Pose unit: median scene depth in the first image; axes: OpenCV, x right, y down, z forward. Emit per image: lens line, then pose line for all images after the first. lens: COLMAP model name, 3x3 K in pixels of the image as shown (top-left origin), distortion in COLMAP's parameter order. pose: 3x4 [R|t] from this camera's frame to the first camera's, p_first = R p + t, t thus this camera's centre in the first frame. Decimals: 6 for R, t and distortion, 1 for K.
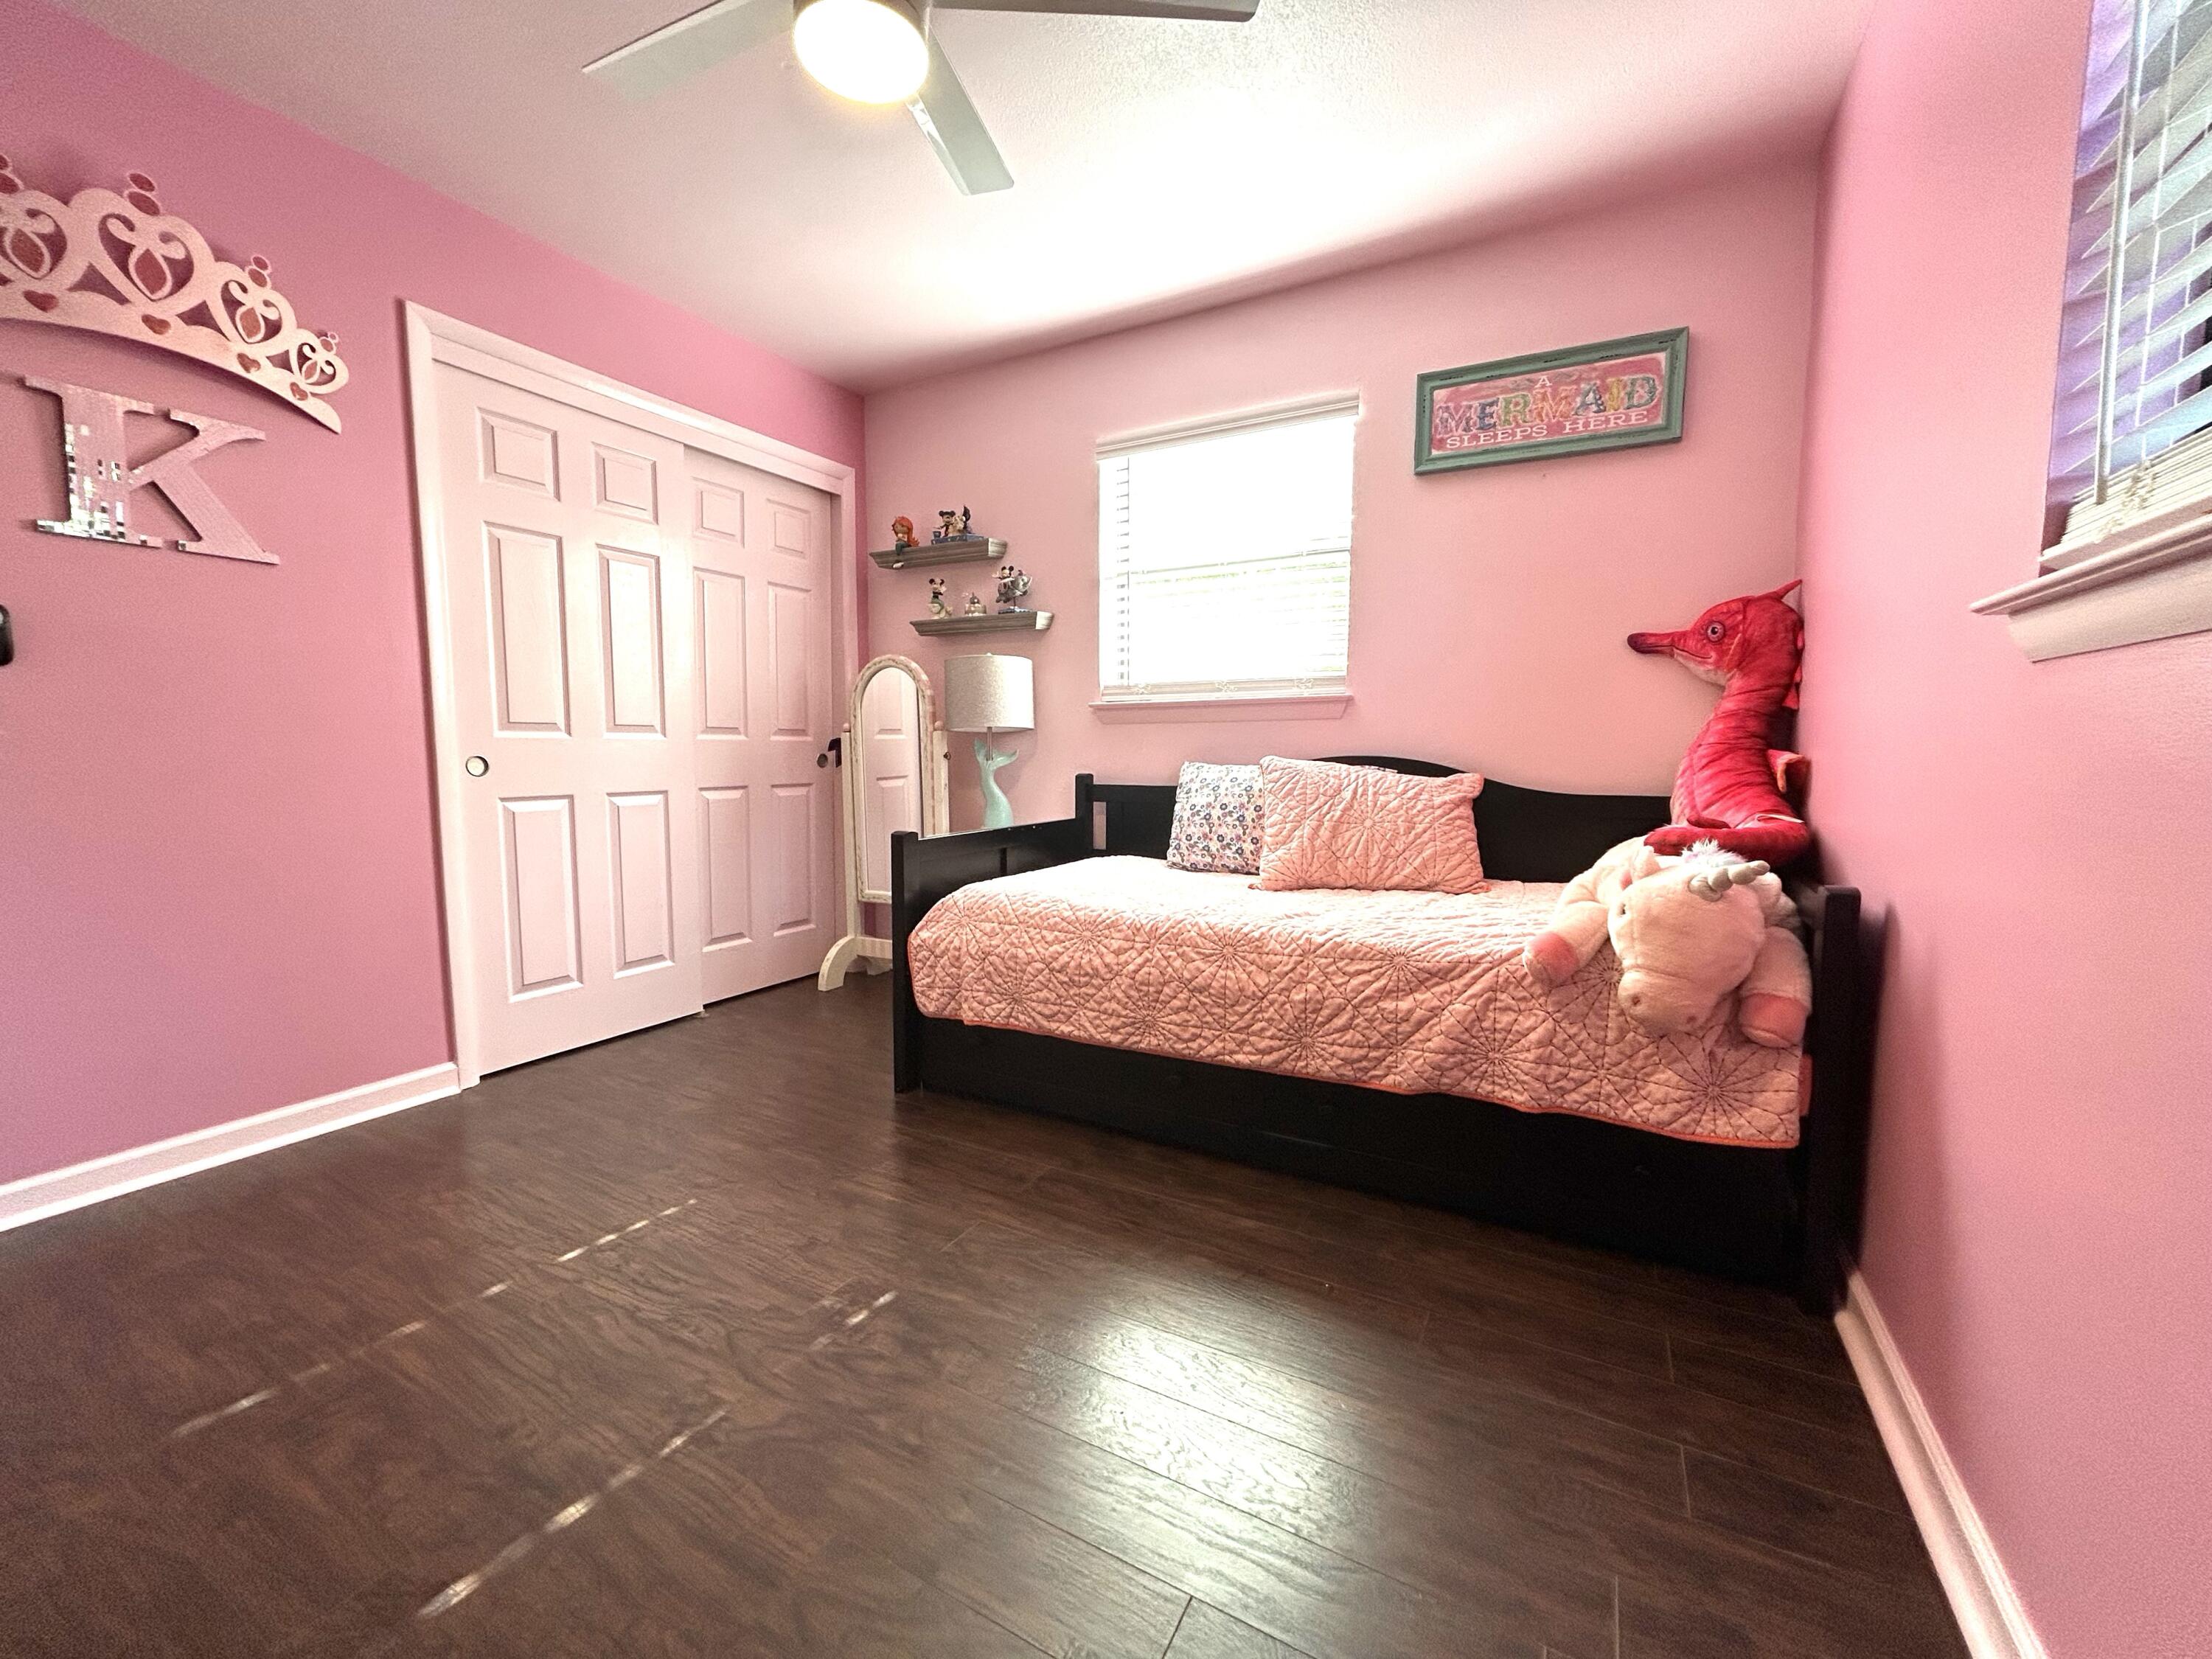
lens RADIAL K [[888.0, 0, 1100.9], [0, 888.0, 830.9], [0, 0, 1]] dist [-0.002485, 0.001393]
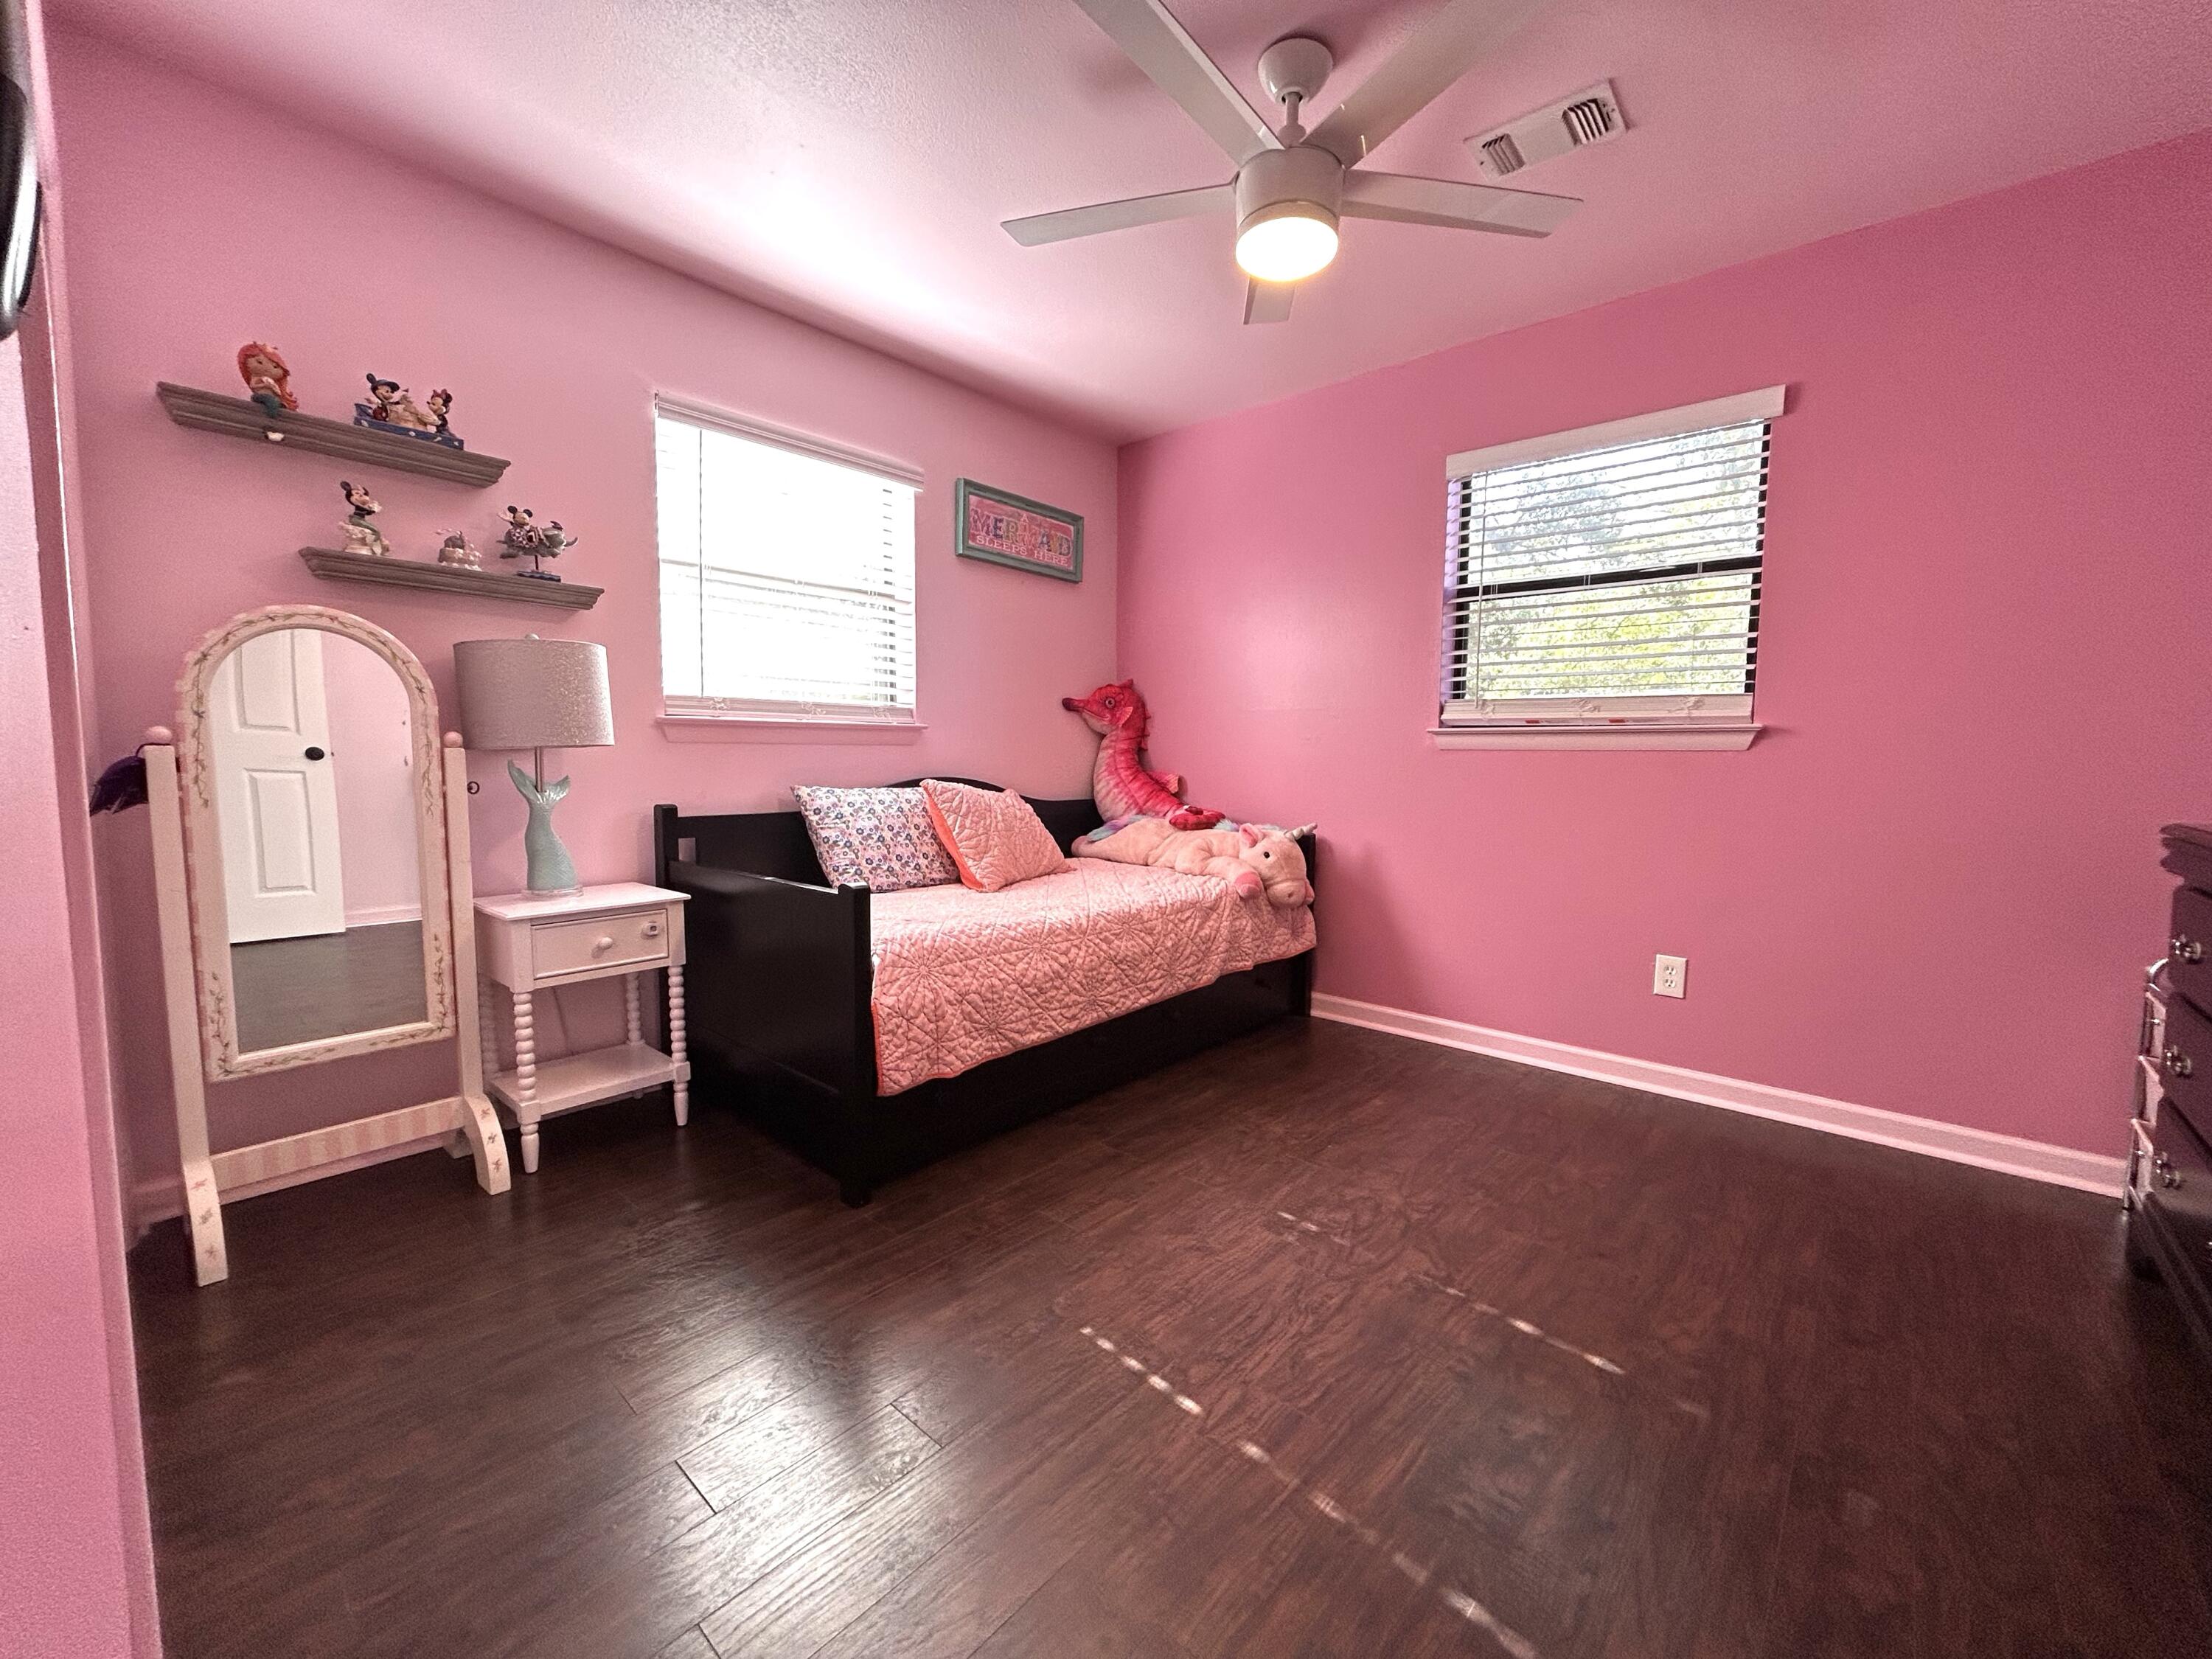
lens RADIAL K [[888.0, 0, 1111.3], [0, 888.0, 832.2], [0, 0, 1]] dist [-0.002485, 0.001393]
pose [[0.220339, -0.081875, 0.971981, -1.047990], [0.081609, 0.994525, 0.065274, -0.088475], [-0.972003, 0.064940, 0.225814, 0.643488]]
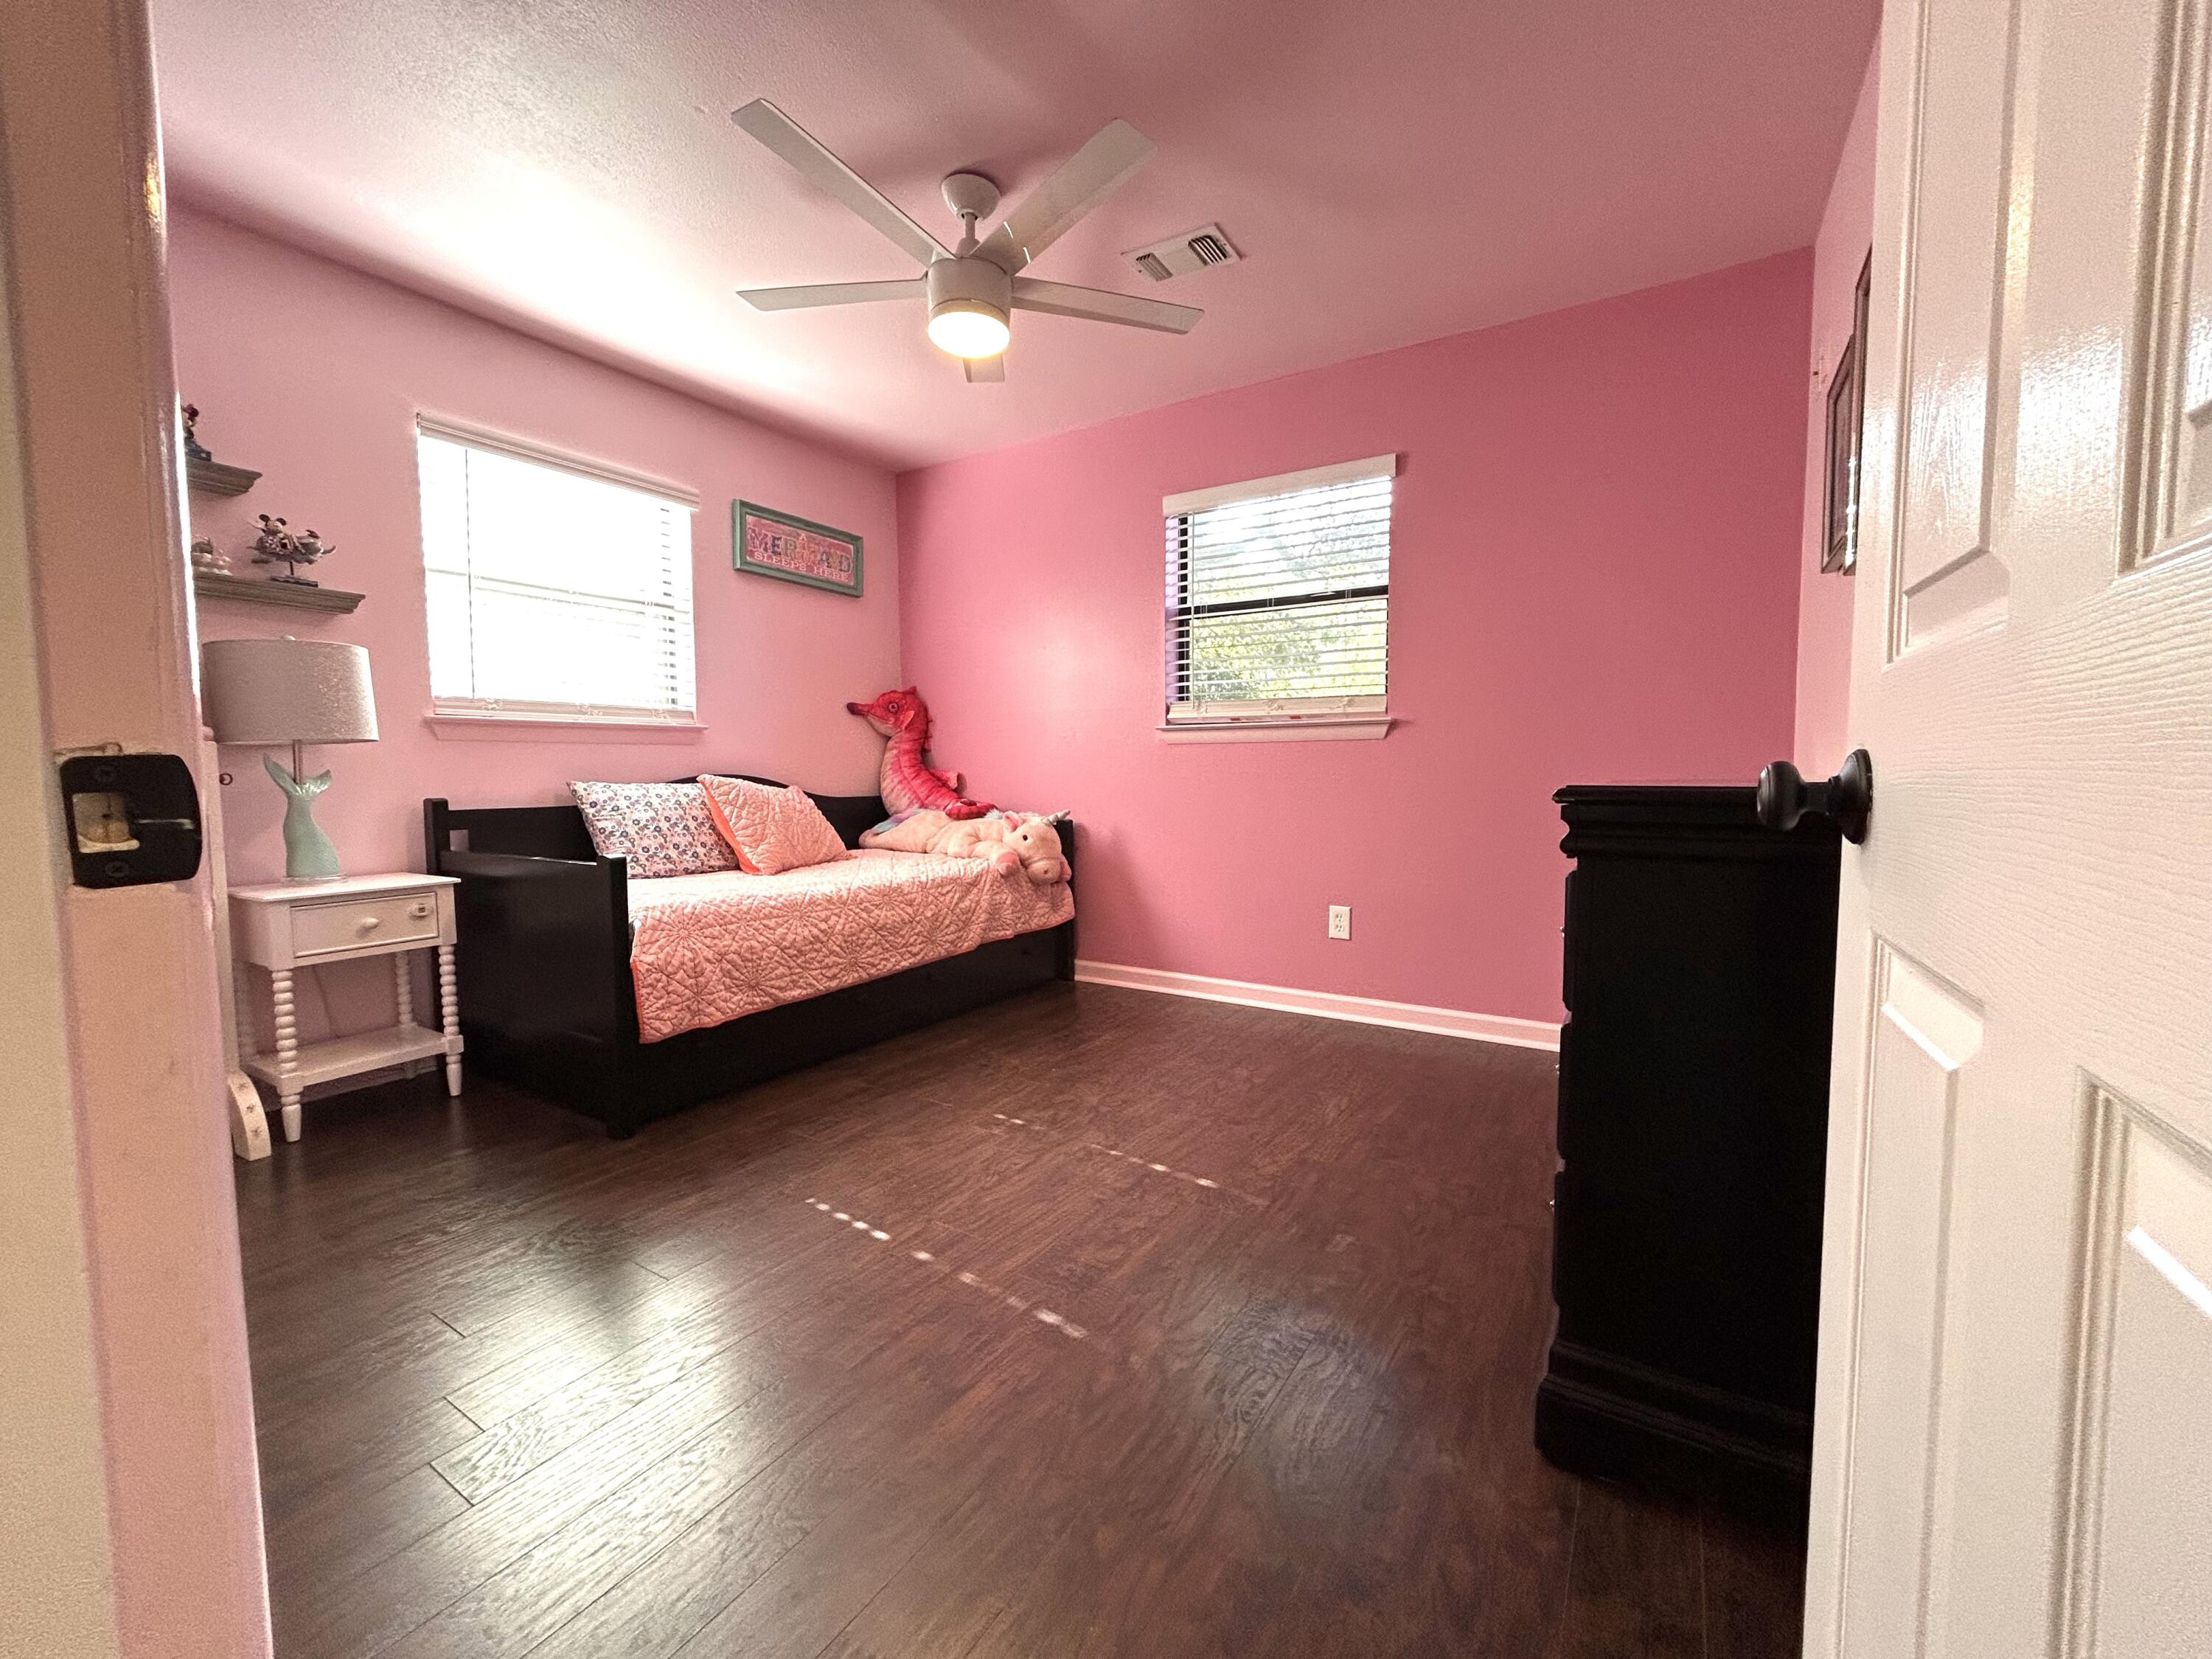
lens RADIAL K [[888.0, 0, 1110.9], [0, 888.0, 832.8], [0, 0, 1]] dist [-0.002485, 0.001393]
pose [[0.053532, -0.067784, 0.996263, -1.225594], [0.098037, 0.993230, 0.062310, -0.032112], [-0.993742, 0.094335, 0.059815, 0.466176]]
